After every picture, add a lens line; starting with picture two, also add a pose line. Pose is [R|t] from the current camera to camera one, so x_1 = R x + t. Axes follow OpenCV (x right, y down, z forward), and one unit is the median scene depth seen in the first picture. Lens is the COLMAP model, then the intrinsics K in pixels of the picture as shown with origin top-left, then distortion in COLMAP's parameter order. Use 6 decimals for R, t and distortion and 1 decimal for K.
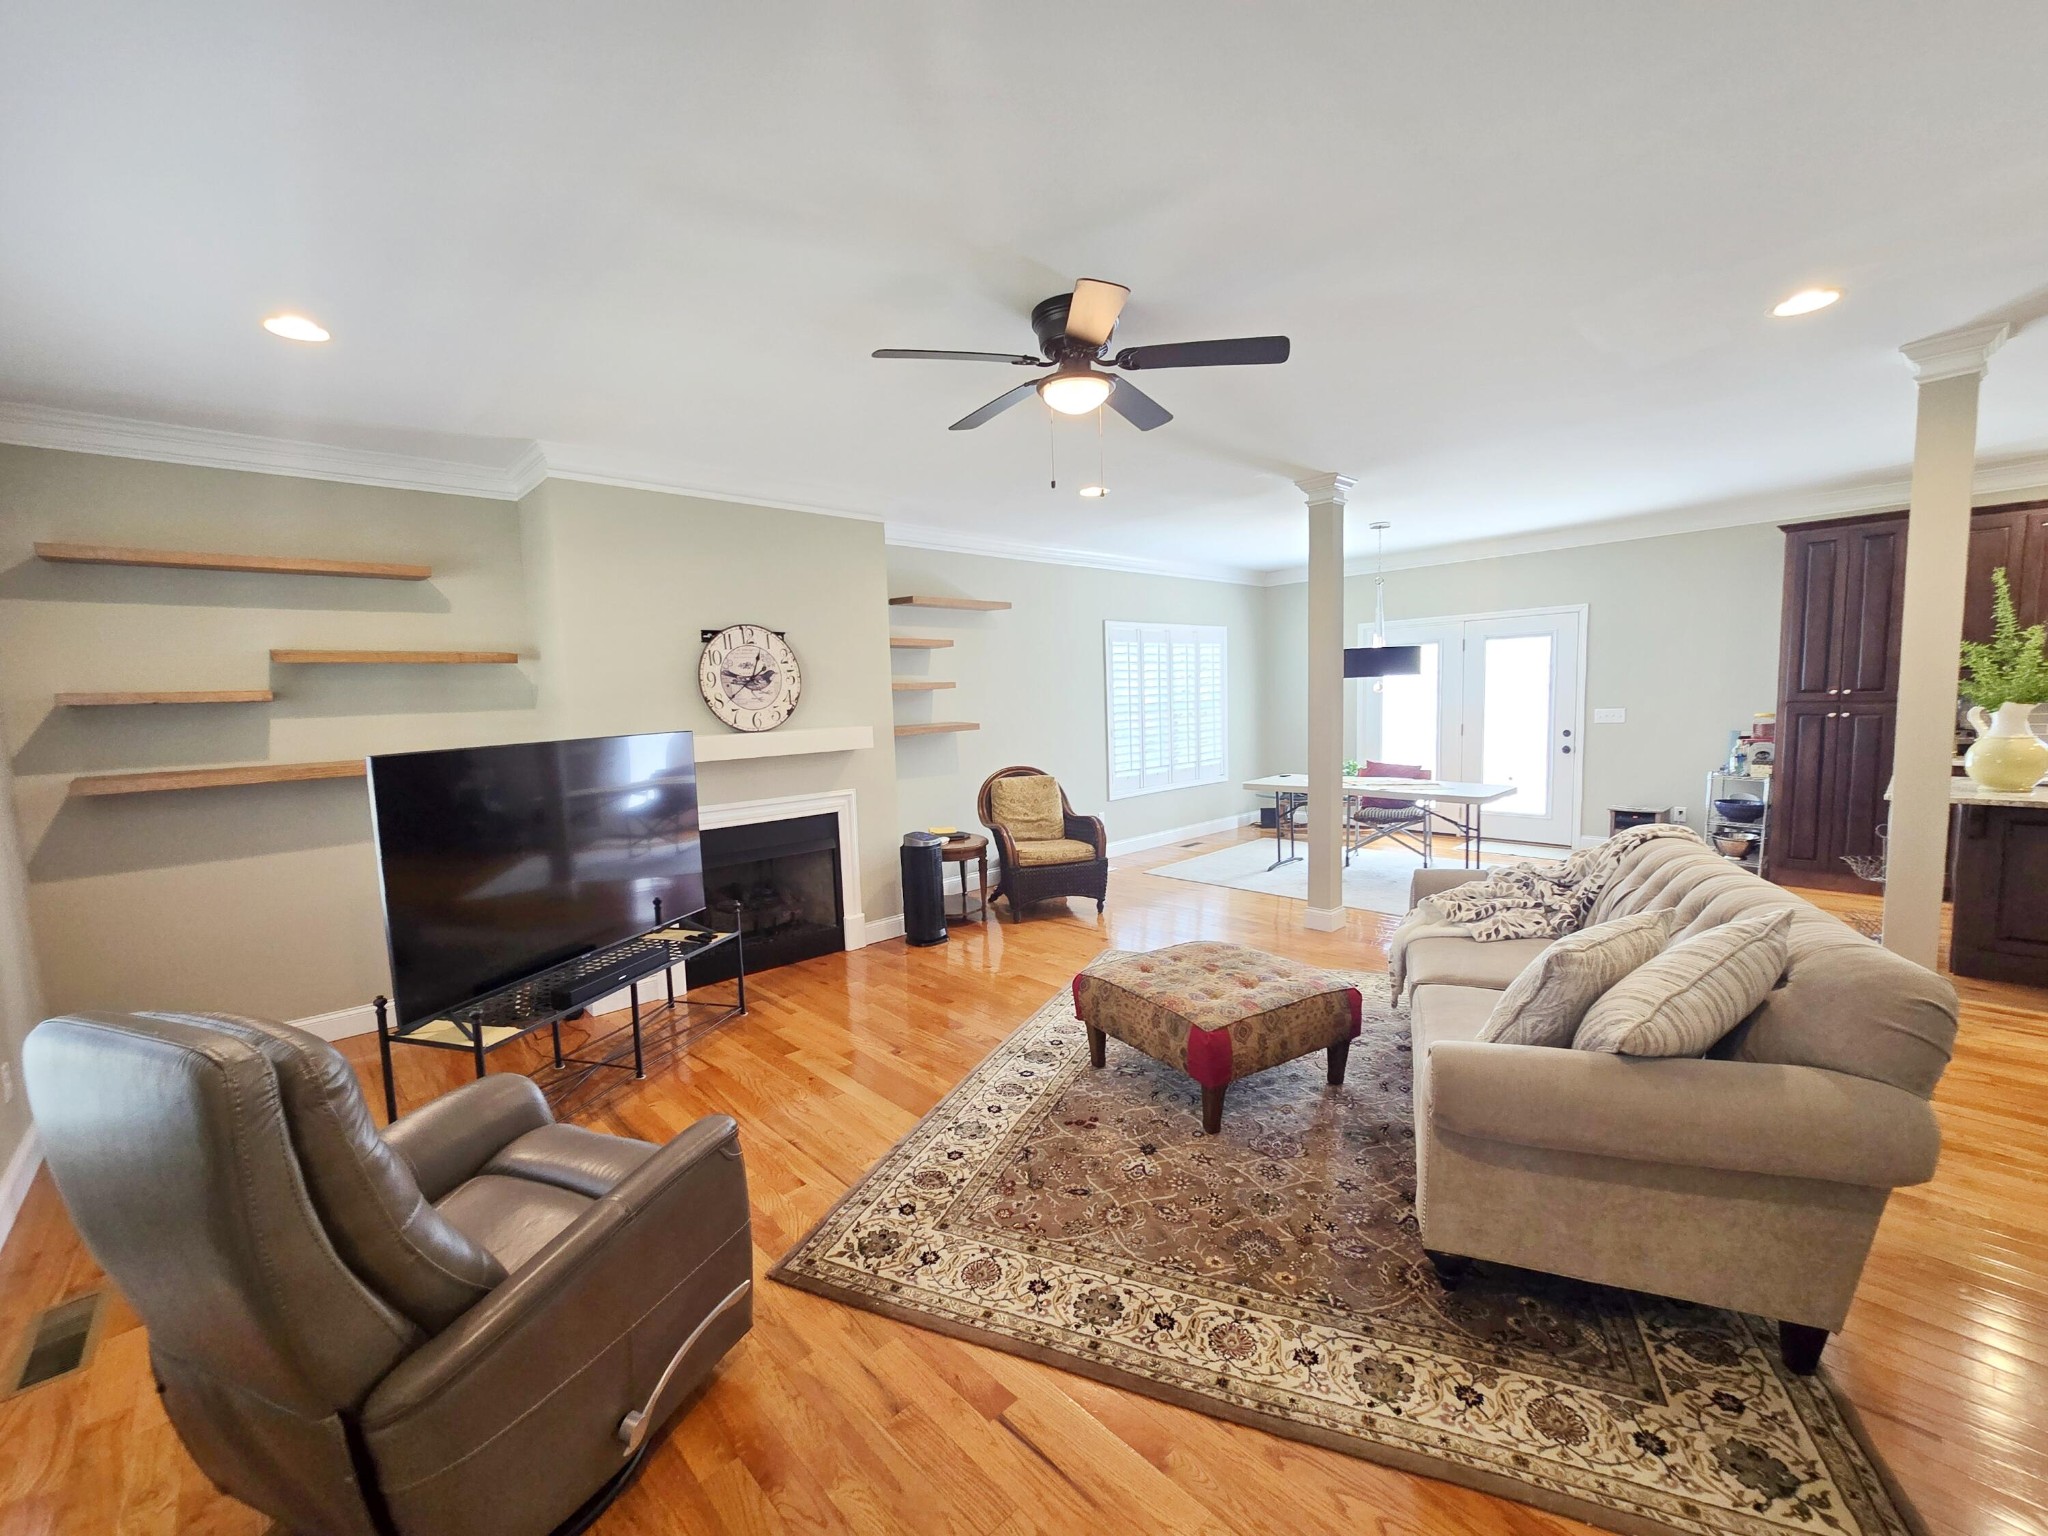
lens RADIAL K [[838.4, 0, 1028.1], [0, 838.4, 773.1], [0, 0, 1]] dist [-0.001333, 0.000389]
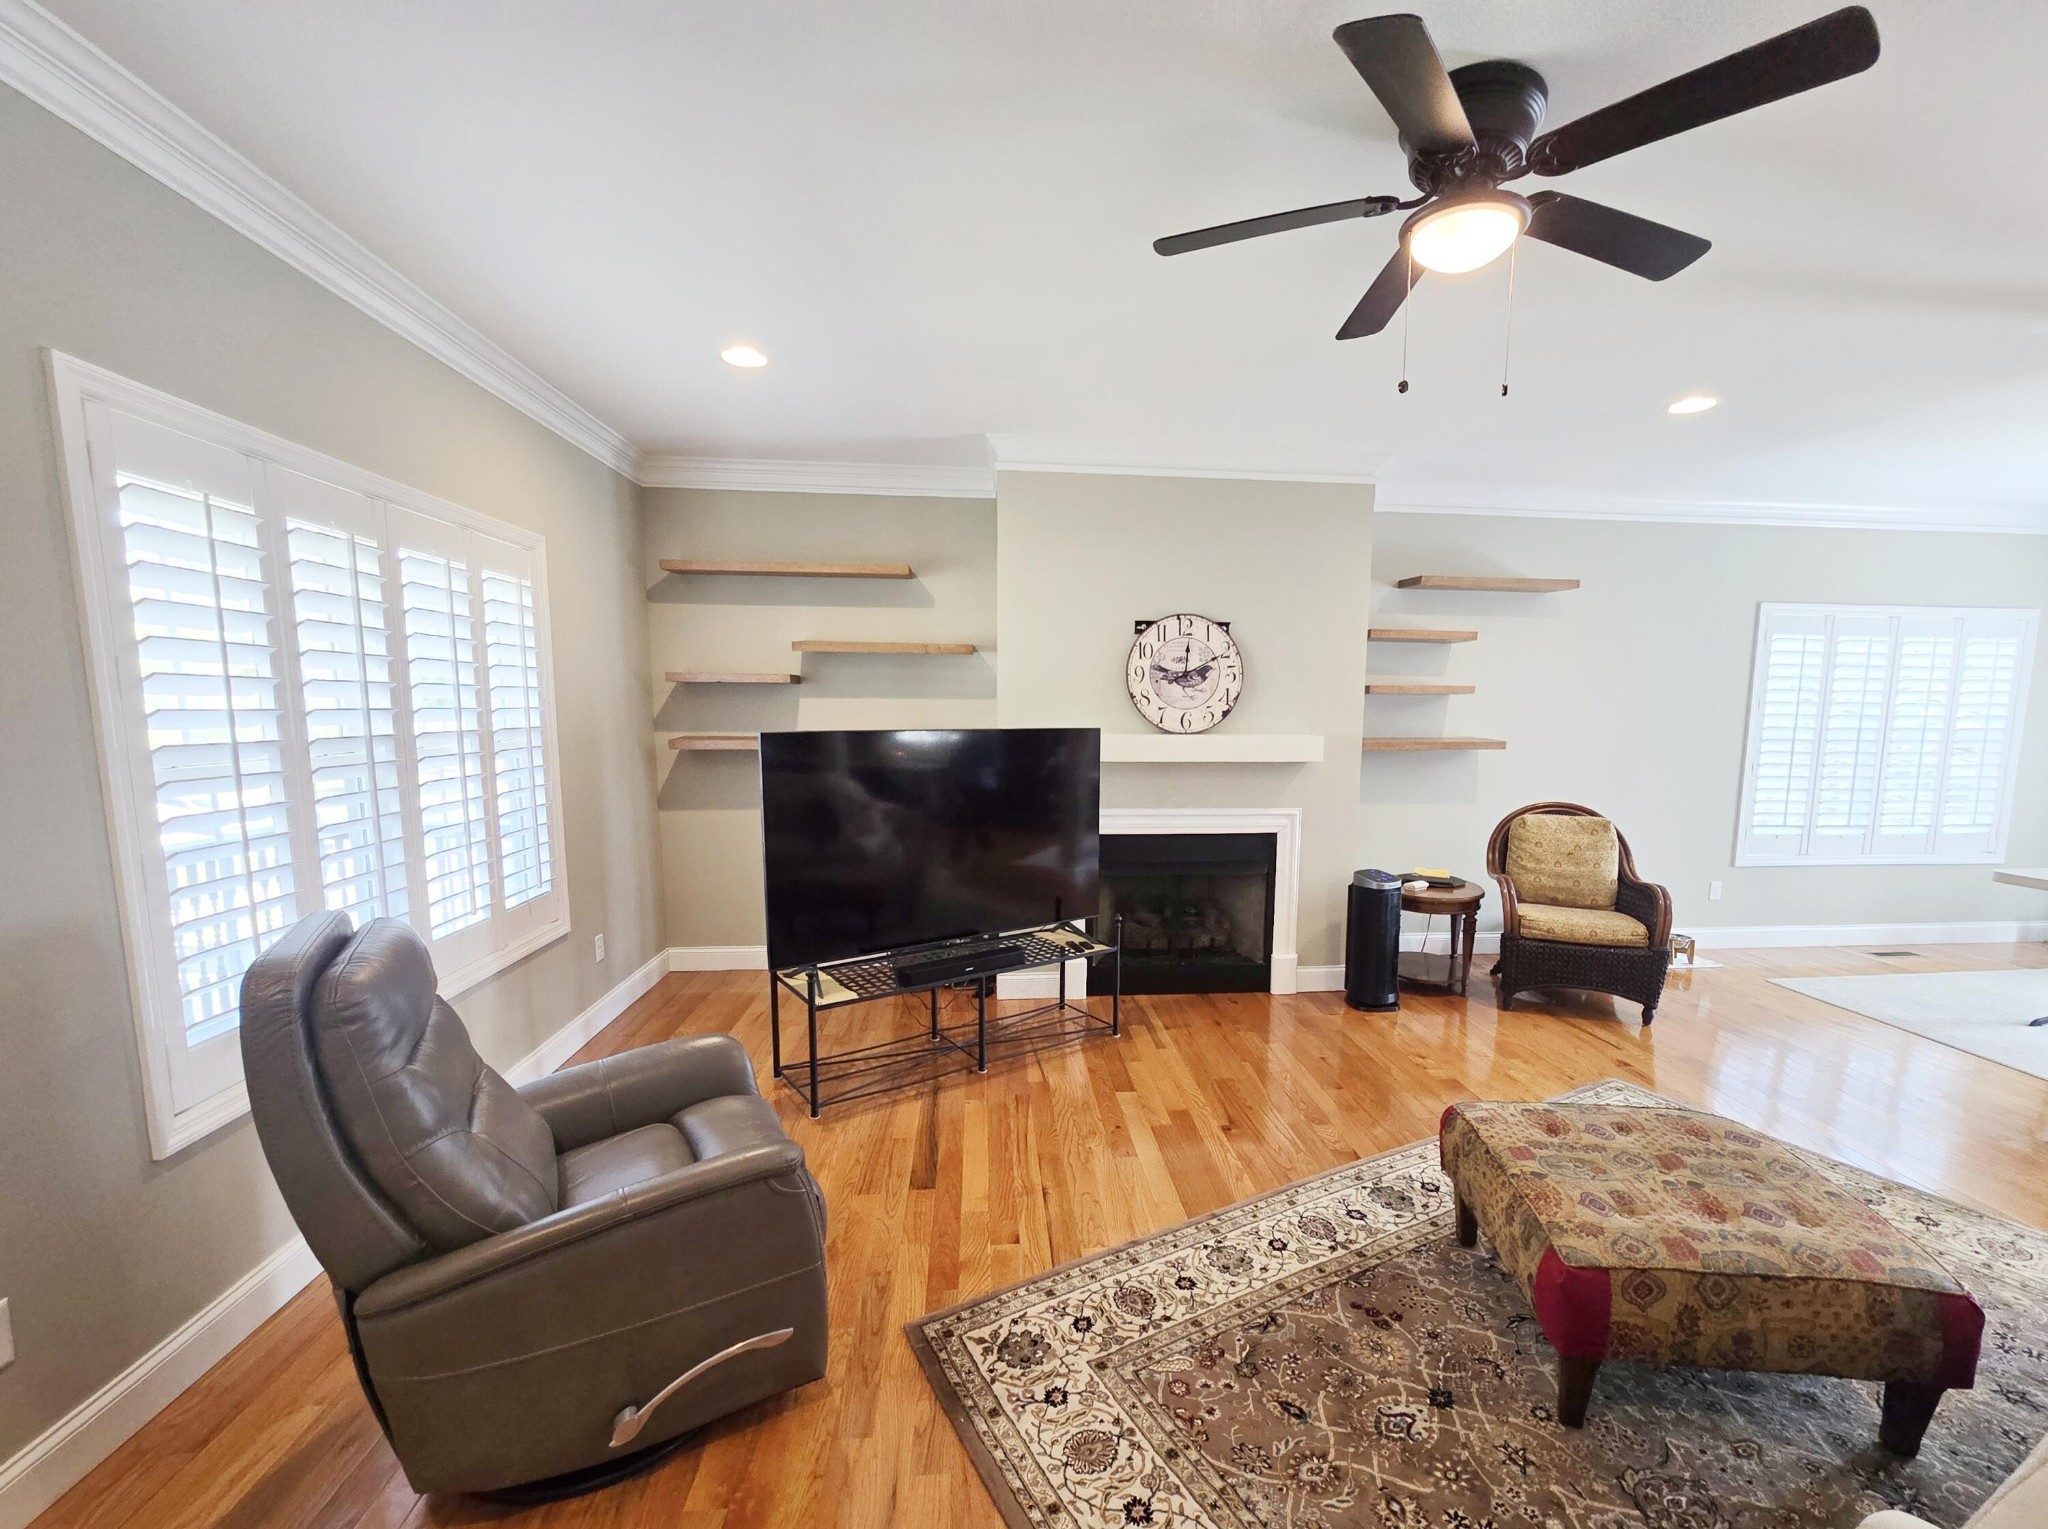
lens RADIAL K [[893.9, 0, 1073.5], [0, 893.9, 813.7], [0, 0, 1]] dist [-0.001936, -0.000396]
pose [[0.797406, 0.114685, -0.592444, 0.220497], [-0.092032, 0.993402, 0.068431, -0.024769], [0.596383, -0.000044, 0.802700, 0.208517]]
